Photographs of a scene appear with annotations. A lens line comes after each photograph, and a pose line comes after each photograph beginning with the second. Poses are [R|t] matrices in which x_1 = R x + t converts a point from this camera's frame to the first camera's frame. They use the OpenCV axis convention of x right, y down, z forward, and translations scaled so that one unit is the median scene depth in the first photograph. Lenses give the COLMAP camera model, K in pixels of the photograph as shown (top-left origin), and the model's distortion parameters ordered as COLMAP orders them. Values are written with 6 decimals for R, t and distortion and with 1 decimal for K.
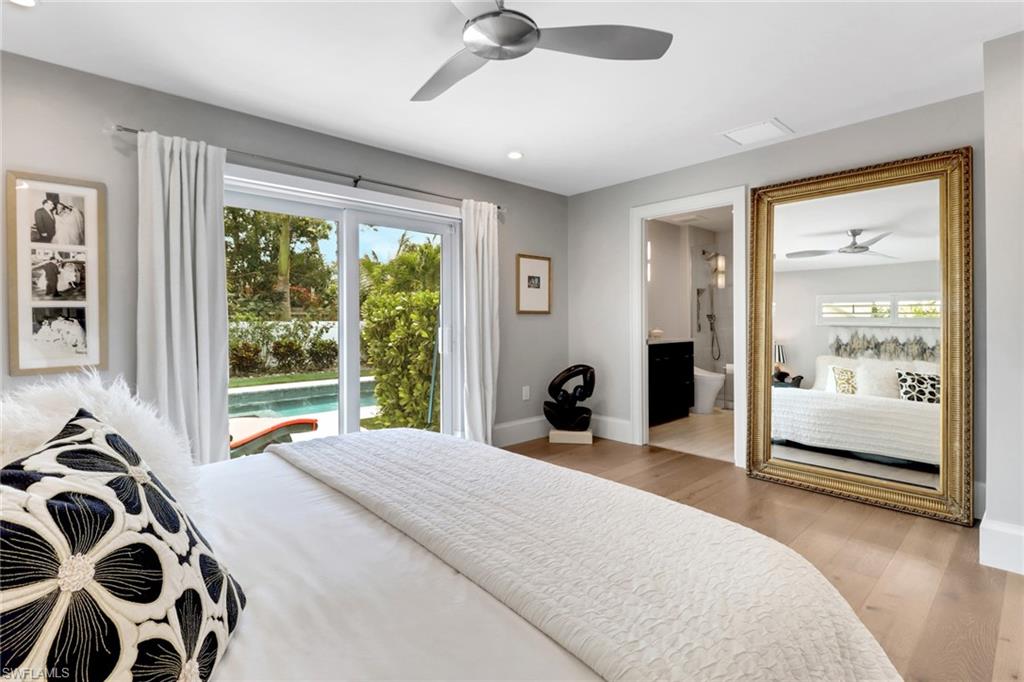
lens RADIAL K [[481.0, 0, 511.8], [0, 481.0, 319.6], [0, 0, 1]] dist [0.023353, -0.016086]
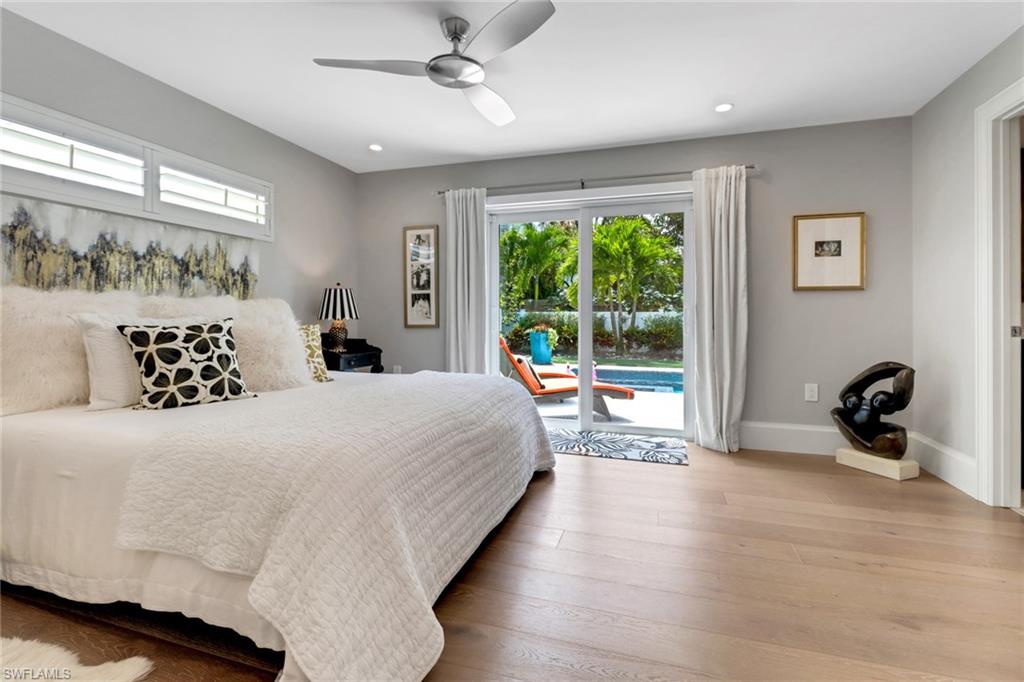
lens RADIAL K [[481.0, 0, 511.8], [0, 481.0, 319.6], [0, 0, 1]] dist [0.023353, -0.016086]
pose [[0.498772, 0.012134, -0.866648, 0.530372], [-0.004371, 0.999925, 0.011484, 0.031600], [0.866722, -0.001939, 0.498788, 0.212011]]
